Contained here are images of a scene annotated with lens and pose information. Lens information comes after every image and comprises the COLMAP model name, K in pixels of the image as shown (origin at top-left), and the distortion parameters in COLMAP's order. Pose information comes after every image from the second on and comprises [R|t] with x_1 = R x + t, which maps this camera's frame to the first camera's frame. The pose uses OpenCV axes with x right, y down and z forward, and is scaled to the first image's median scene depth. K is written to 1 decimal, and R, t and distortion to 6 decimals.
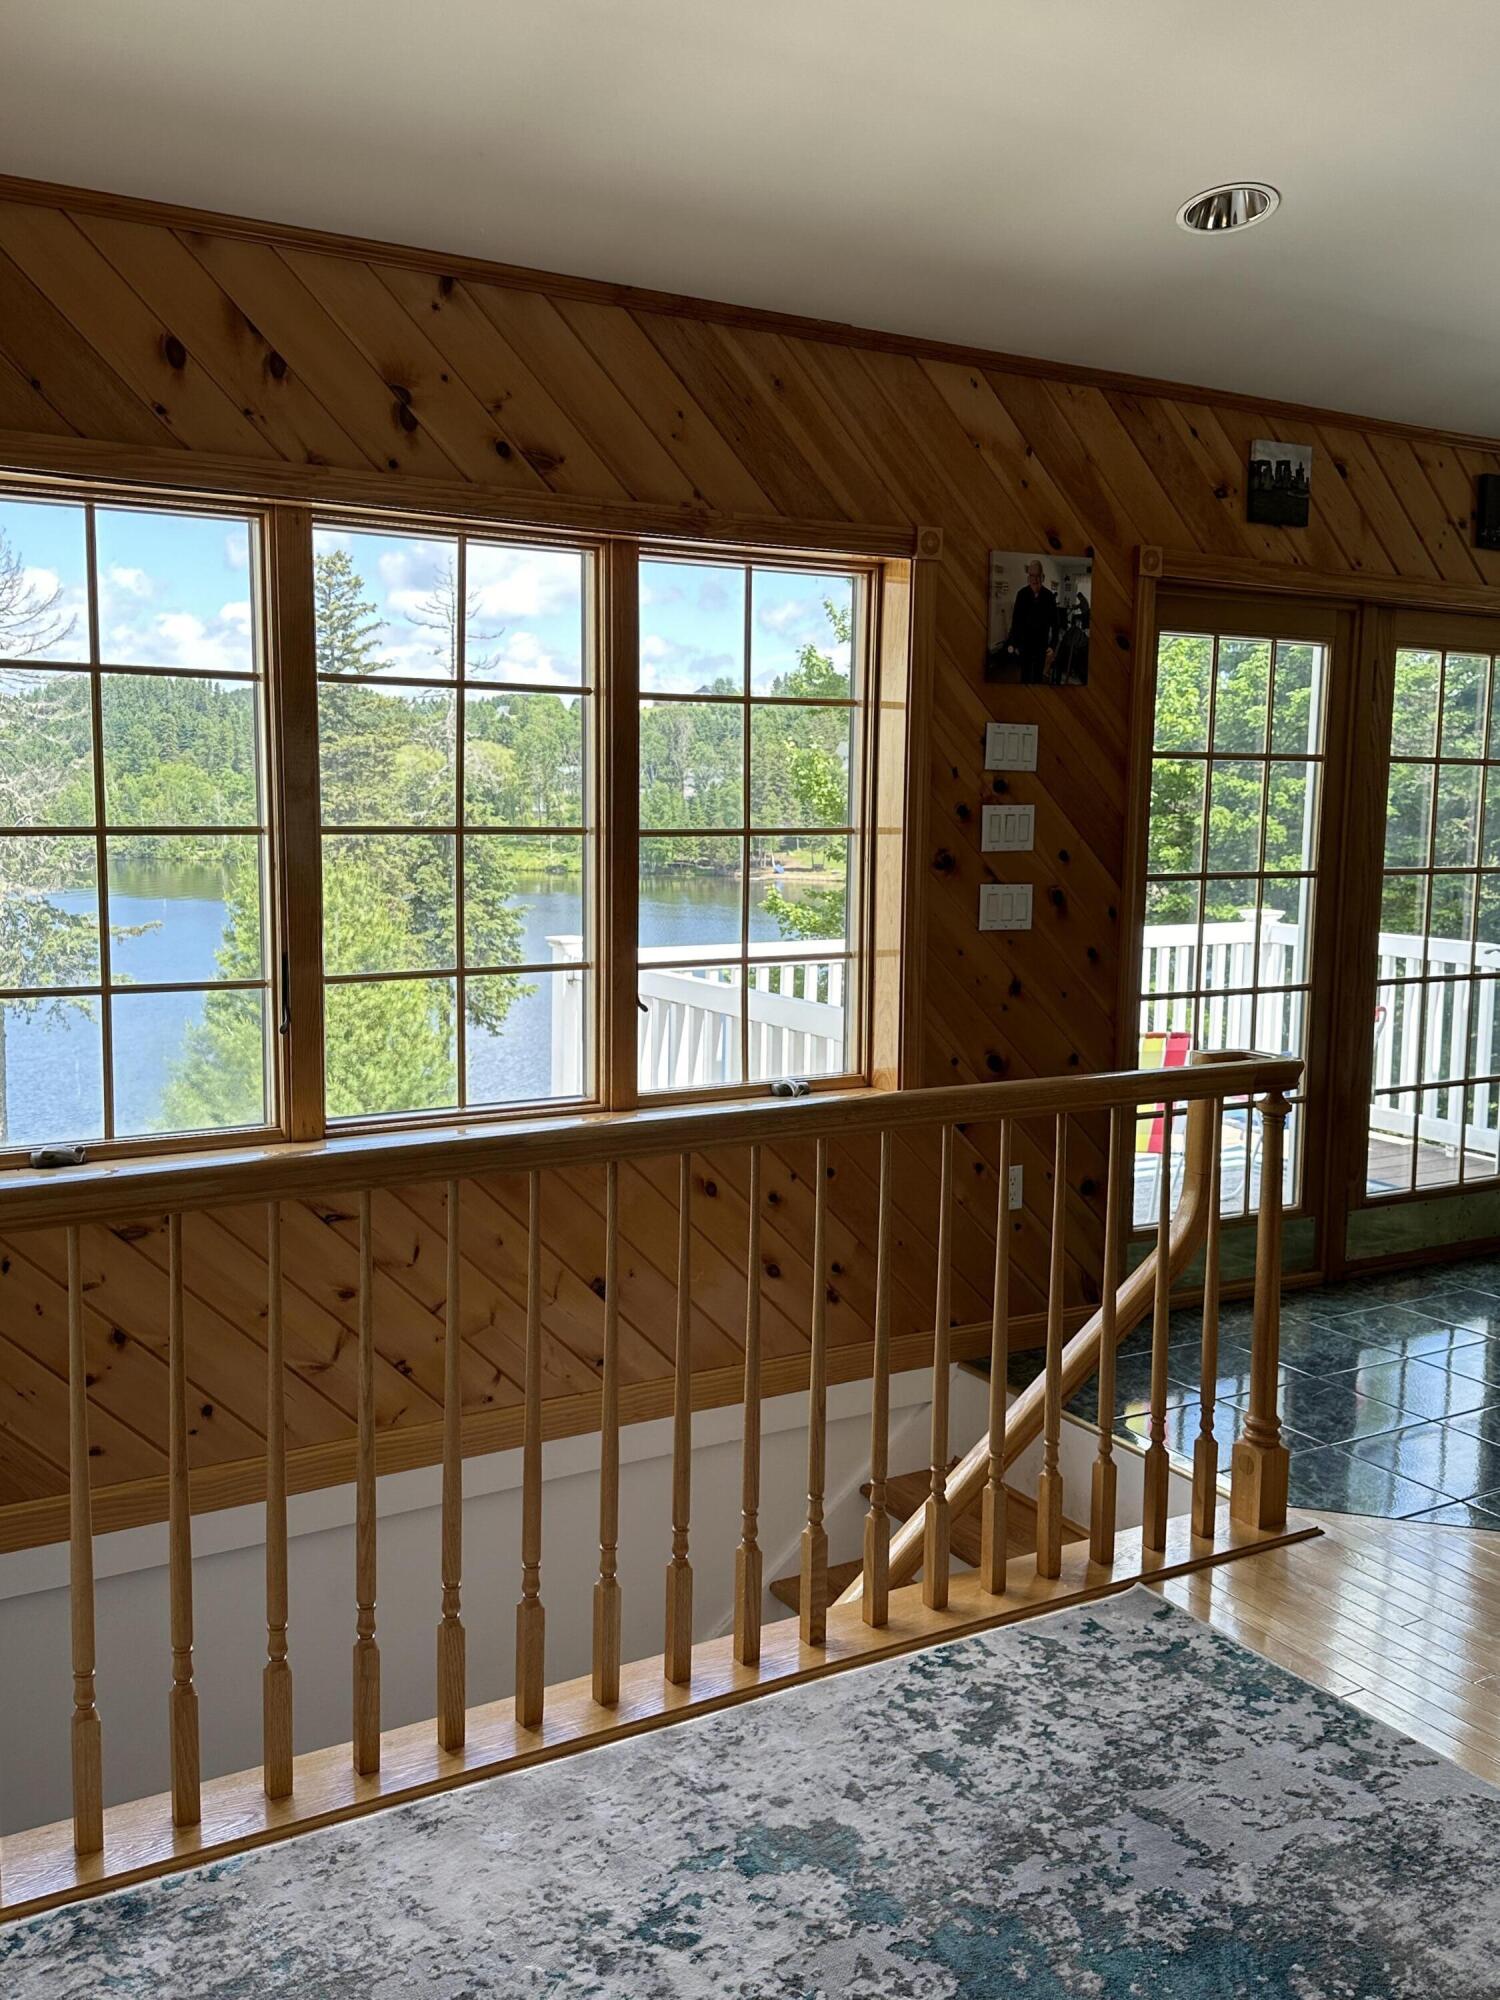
lens RADIAL K [[1739.0, 0, 748.4], [0, 1739.0, 1009.5], [0, 0, 1]] dist [0.036854, -0.001303]
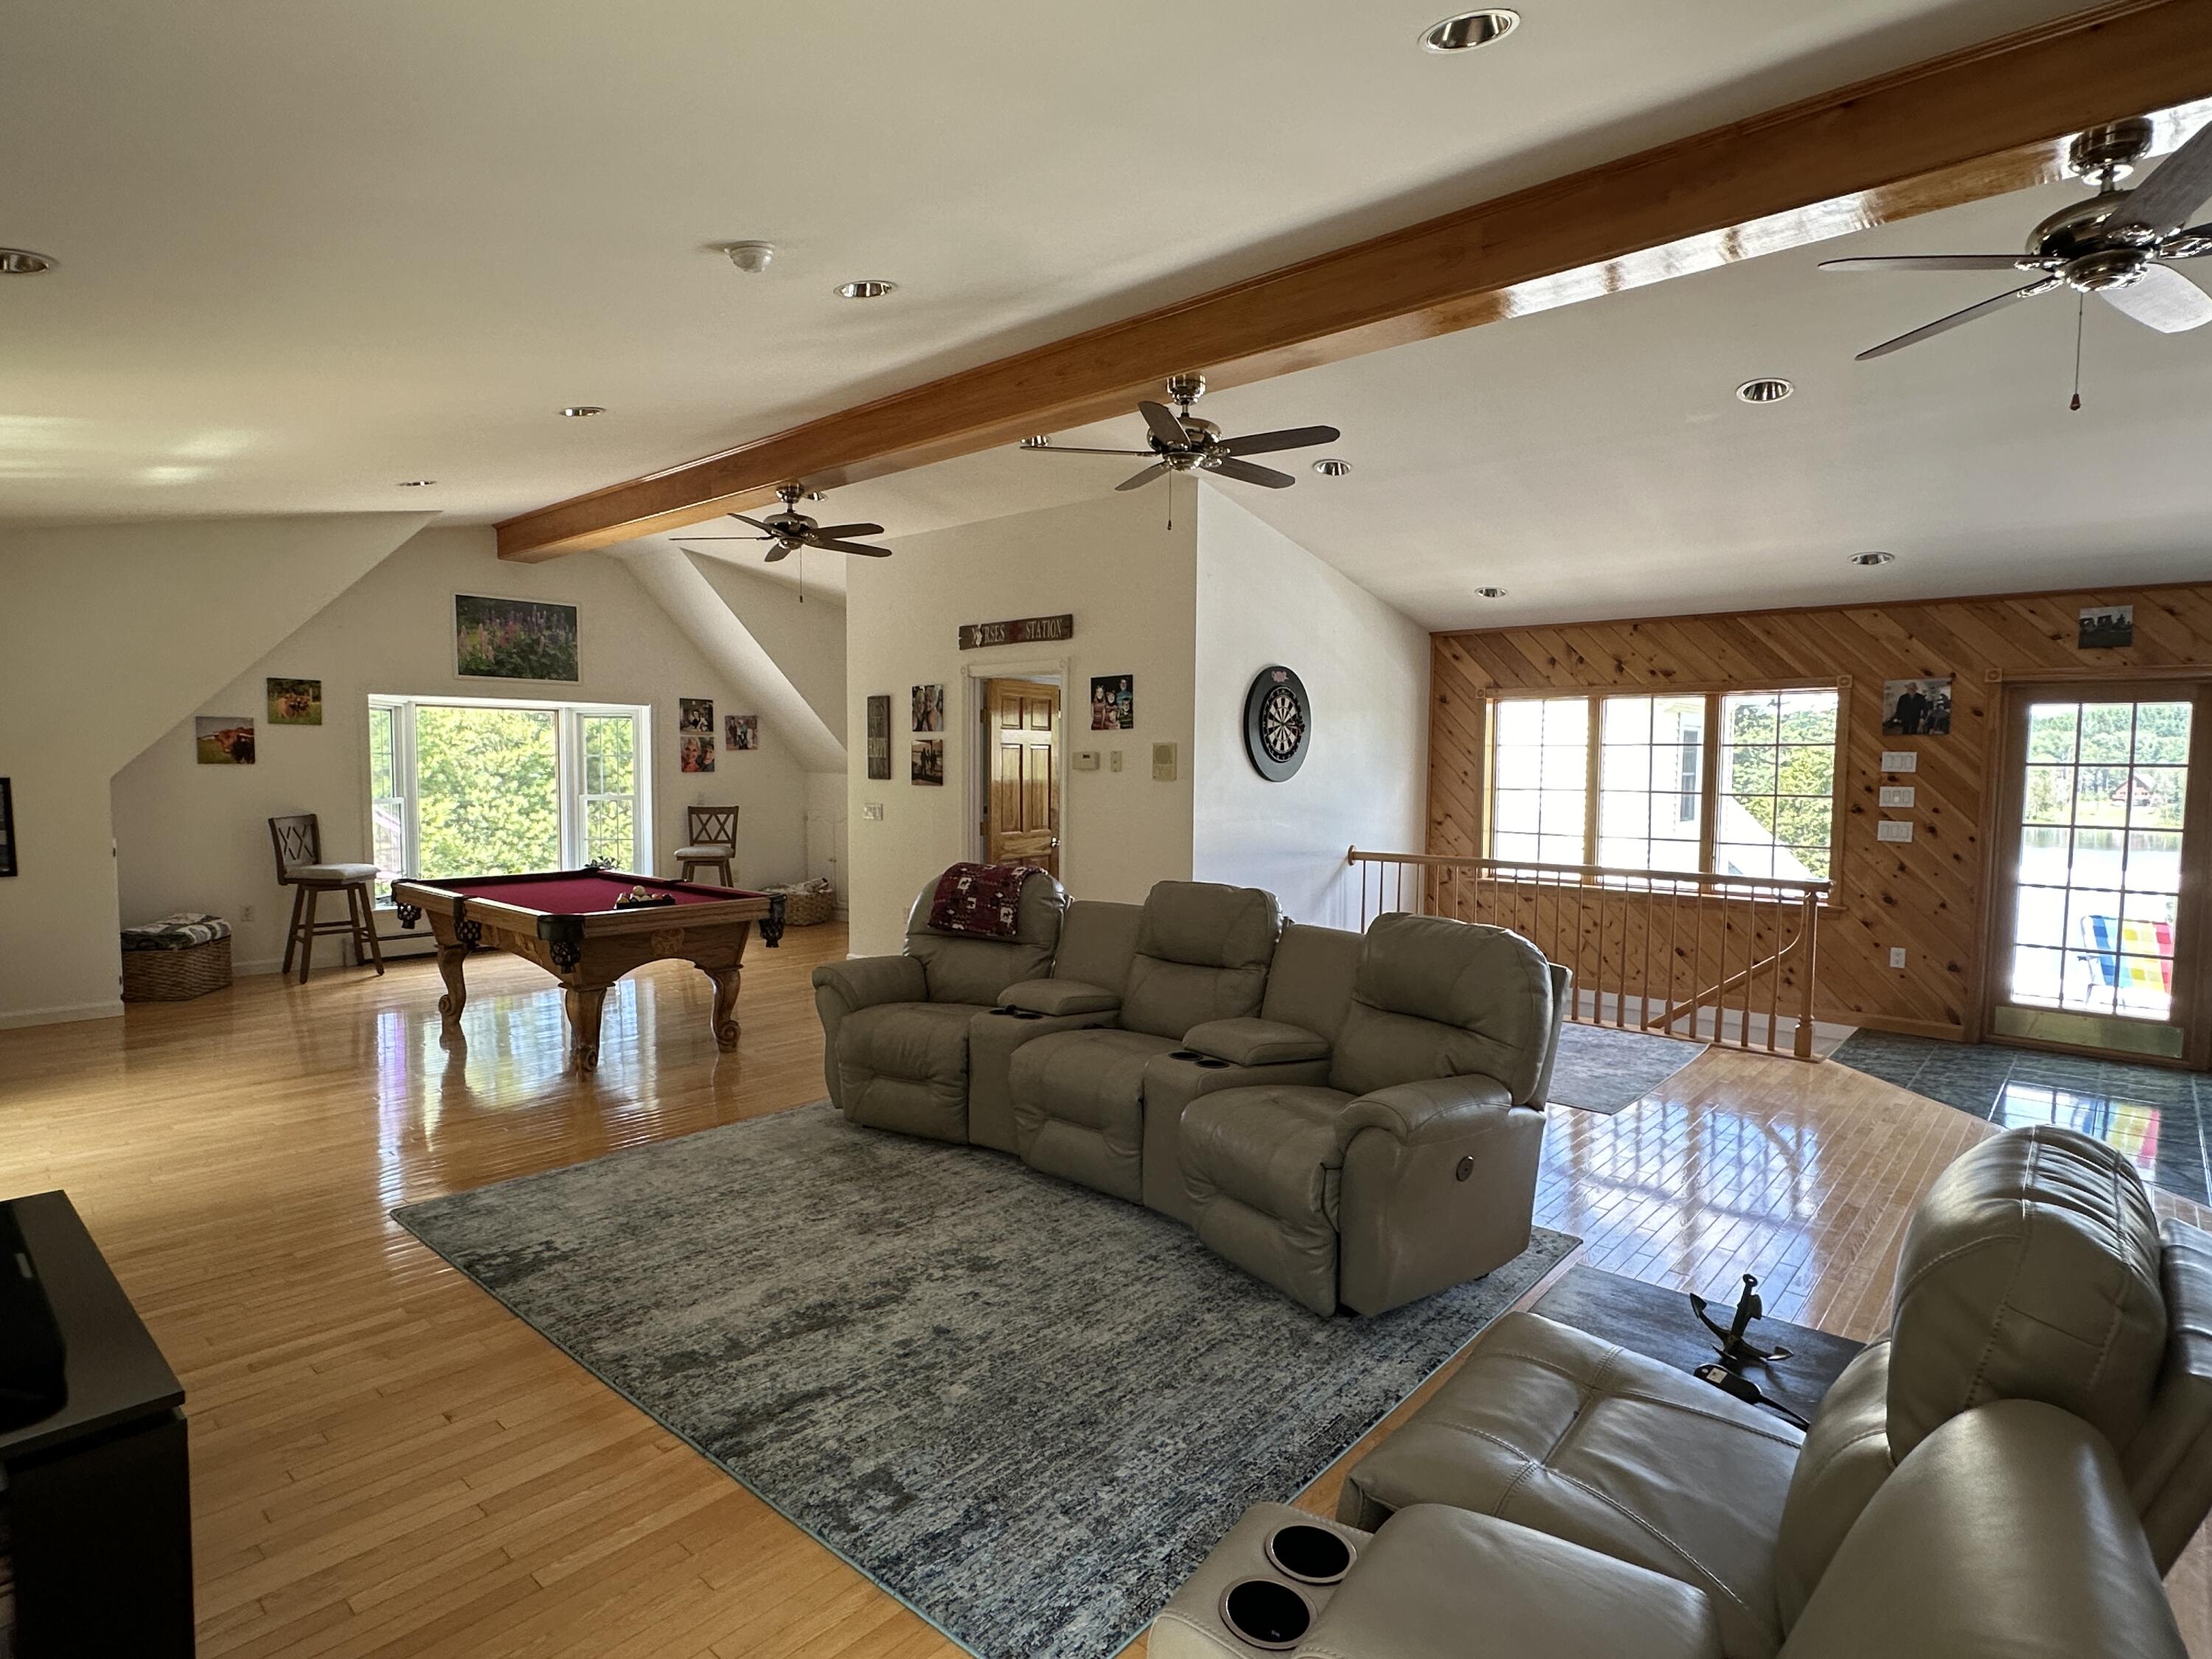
lens RADIAL K [[1179.8, 0, 1107.8], [0, 1179.8, 851.4], [0, 0, 1]] dist [0.000576, 0.000713]
pose [[0.304370, 0.056593, -0.950871, 1.332622], [-0.139993, 0.990052, 0.014114, 0.092139], [0.942210, 0.128820, 0.309265, -0.461845]]
